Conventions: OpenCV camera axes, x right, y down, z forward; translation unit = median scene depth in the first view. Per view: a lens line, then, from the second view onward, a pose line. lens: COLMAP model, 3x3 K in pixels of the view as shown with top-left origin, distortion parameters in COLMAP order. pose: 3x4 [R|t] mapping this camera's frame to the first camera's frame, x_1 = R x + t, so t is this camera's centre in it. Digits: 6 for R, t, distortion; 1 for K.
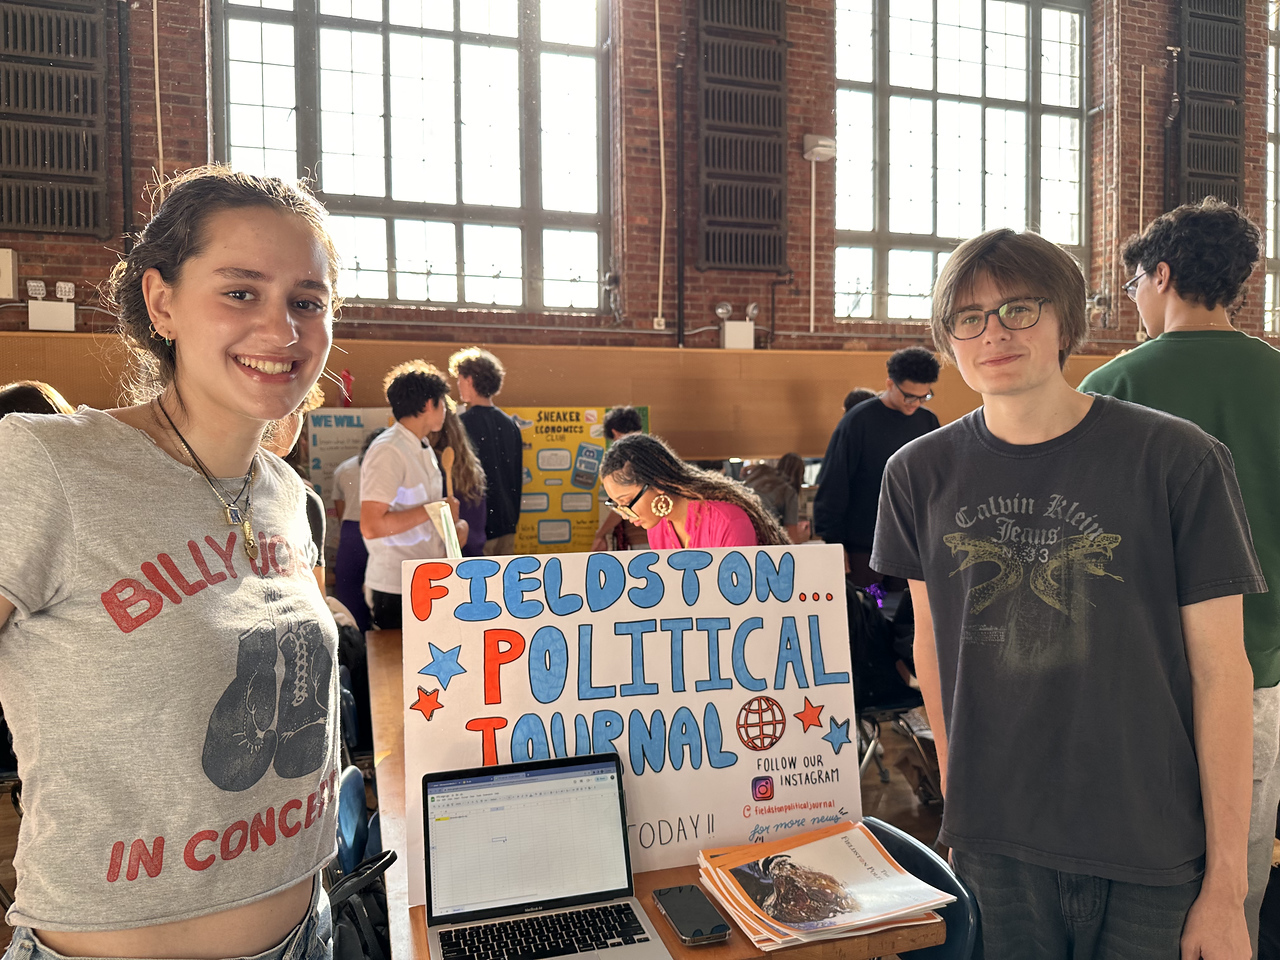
lens RADIAL K [[909.9, 0, 582.9], [0, 909.9, 502.8], [0, 0, 1]] dist [0.035395, -0.045659]
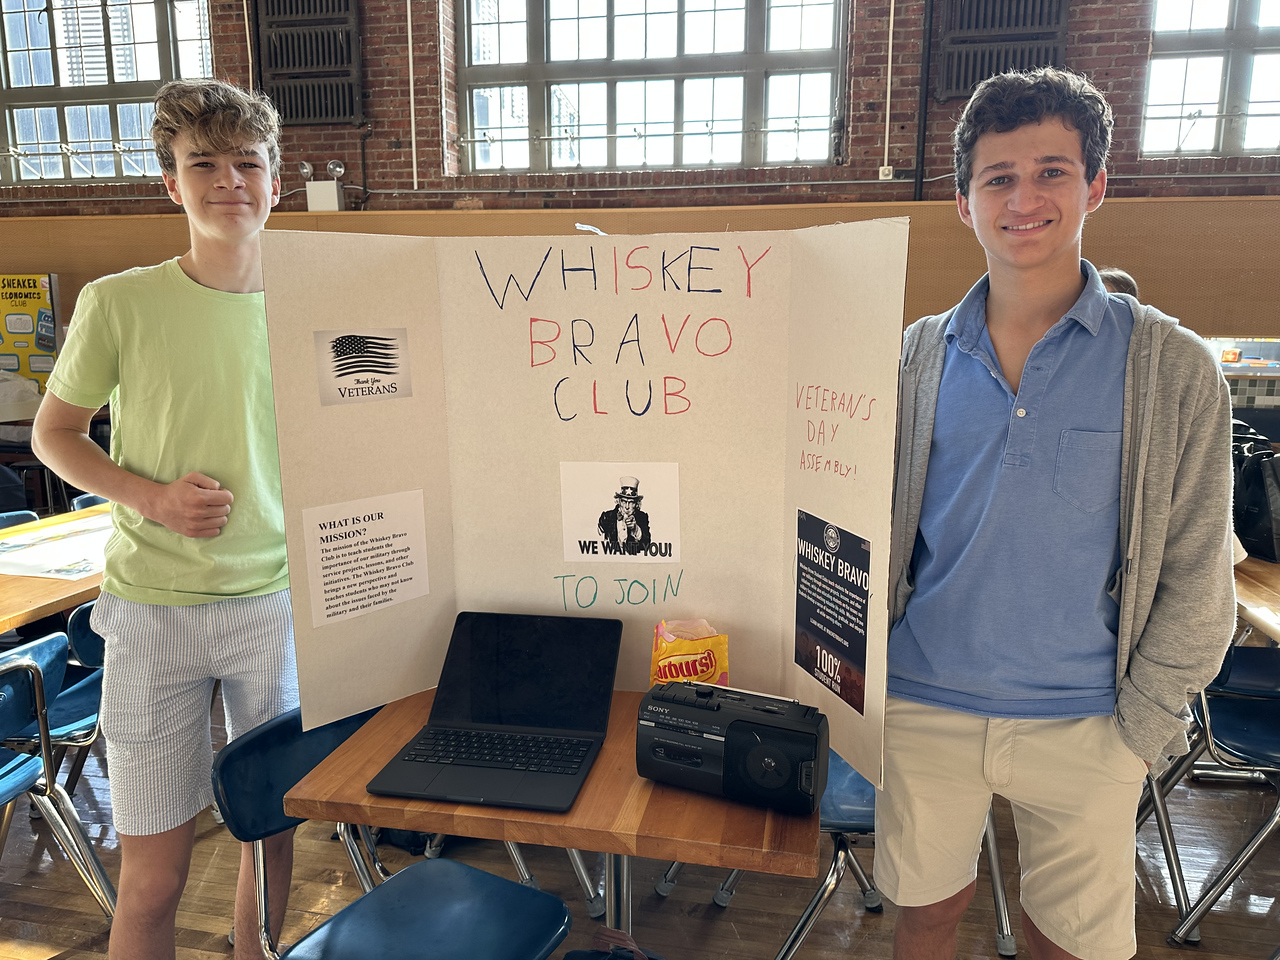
lens RADIAL K [[909.9, 0, 644.6], [0, 909.9, 479.3], [0, 0, 1]] dist [0.035395, -0.045659]
pose [[0.886445, 0.097031, -0.452548, 0.868513], [-0.043374, 0.990890, 0.127496, -0.026227], [0.460797, -0.093390, 0.882578, 0.267633]]
